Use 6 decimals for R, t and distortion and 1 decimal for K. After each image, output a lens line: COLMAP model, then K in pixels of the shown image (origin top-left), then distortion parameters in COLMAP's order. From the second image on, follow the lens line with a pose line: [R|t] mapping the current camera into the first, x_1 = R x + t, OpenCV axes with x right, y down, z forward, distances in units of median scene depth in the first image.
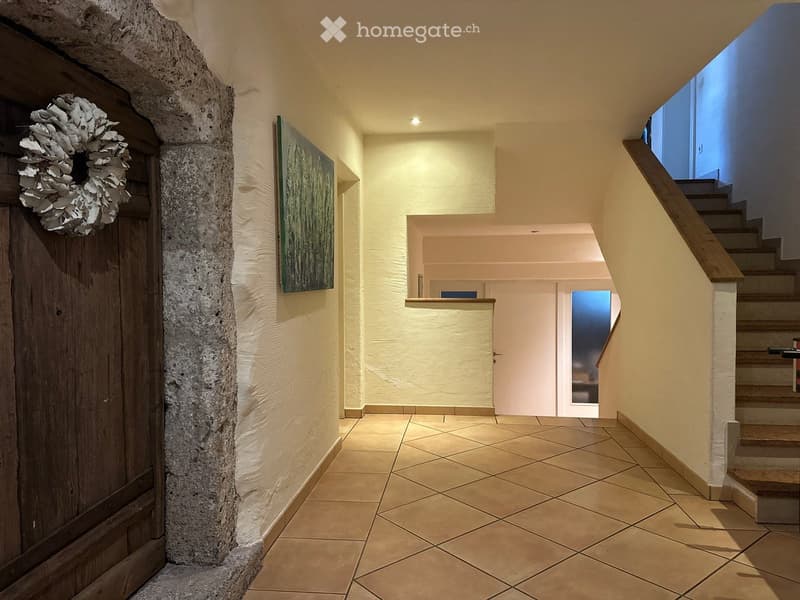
lens RADIAL K [[561.3, 0, 400.0], [0, 561.3, 300.0], [0, 0, 1]] dist [0.000909, -0.003074]
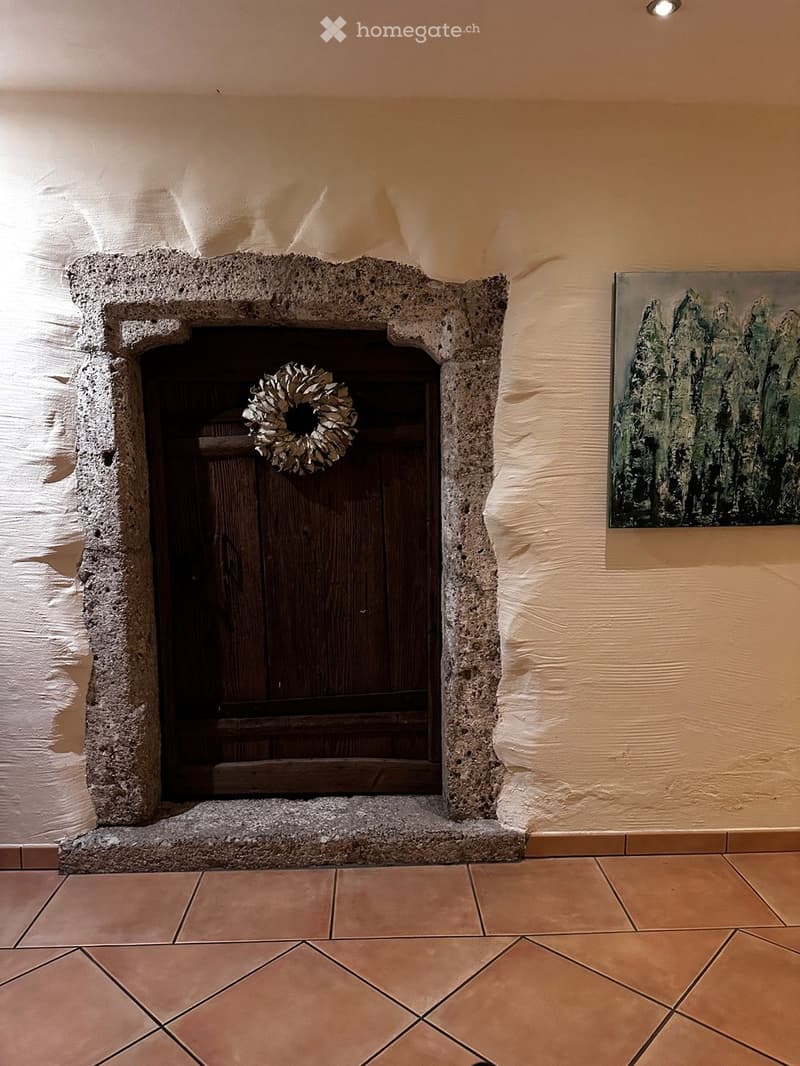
lens RADIAL K [[713.9, 0, 400.0], [0, 713.9, 533.0], [0, 0, 1]] dist [0.089879, 0.000283]
pose [[0.148811, 0.091191, -0.984652, 0.764400], [-0.026466, 0.995749, 0.088219, -0.094394], [0.988511, 0.012932, 0.150592, 0.708323]]
